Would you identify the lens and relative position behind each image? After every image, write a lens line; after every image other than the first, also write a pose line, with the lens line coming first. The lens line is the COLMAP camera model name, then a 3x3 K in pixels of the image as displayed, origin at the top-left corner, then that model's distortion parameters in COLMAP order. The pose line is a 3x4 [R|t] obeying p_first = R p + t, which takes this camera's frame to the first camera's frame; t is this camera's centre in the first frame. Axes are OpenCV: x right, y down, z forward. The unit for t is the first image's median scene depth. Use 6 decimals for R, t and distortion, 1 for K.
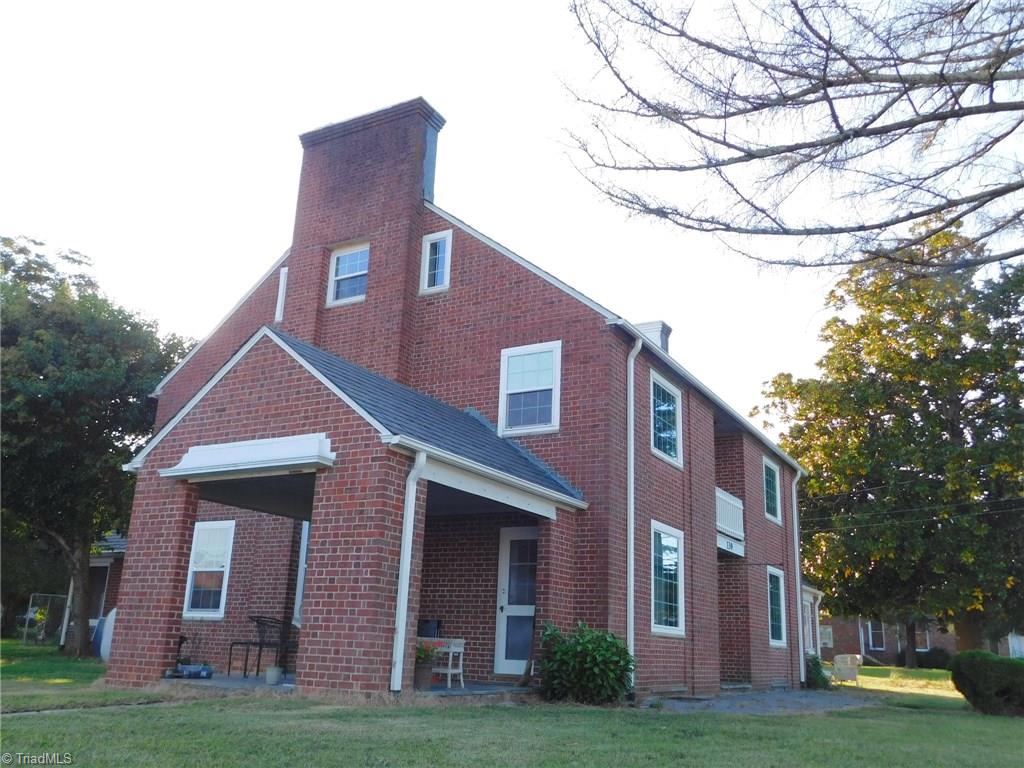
lens RADIAL K [[902.8, 0, 512.0], [0, 902.8, 384.0], [0, 0, 1]] dist [-0.007080, -0.006484]
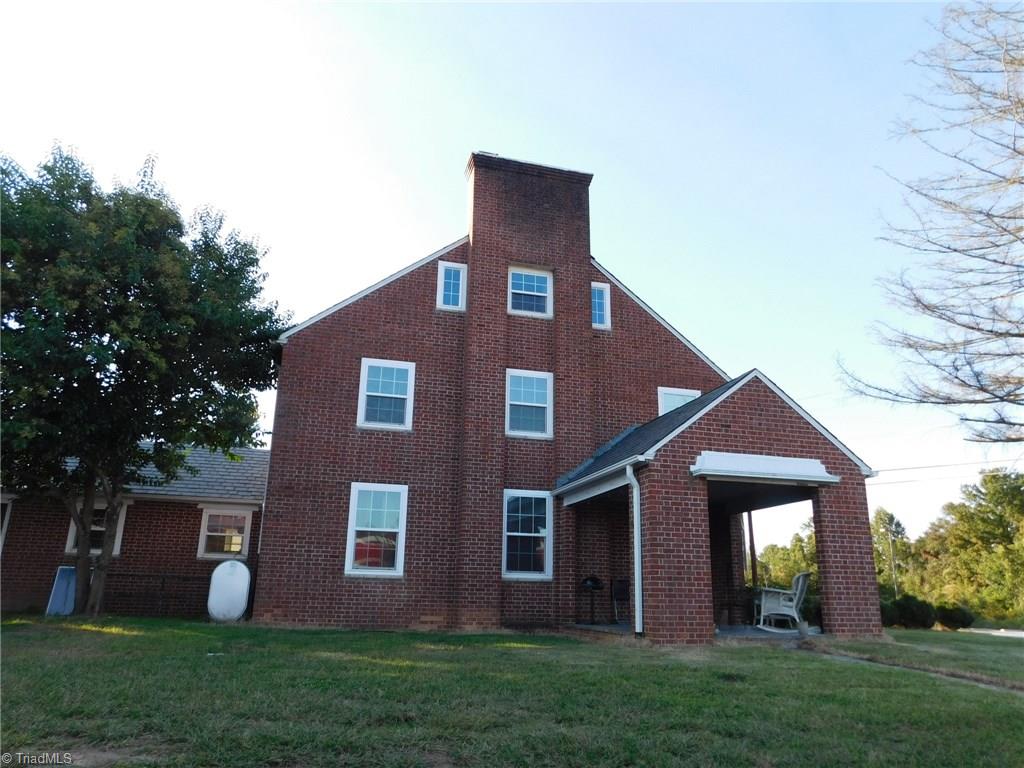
lens RADIAL K [[713.6, 0, 512.0], [0, 713.6, 384.0], [0, 0, 1]] dist [-0.049802, 0.000593]
pose [[0.712797, 0.181795, 0.677401, -1.247657], [-0.194490, 0.979180, -0.058132, 0.088903], [-0.673866, -0.090311, 0.733314, 0.467527]]
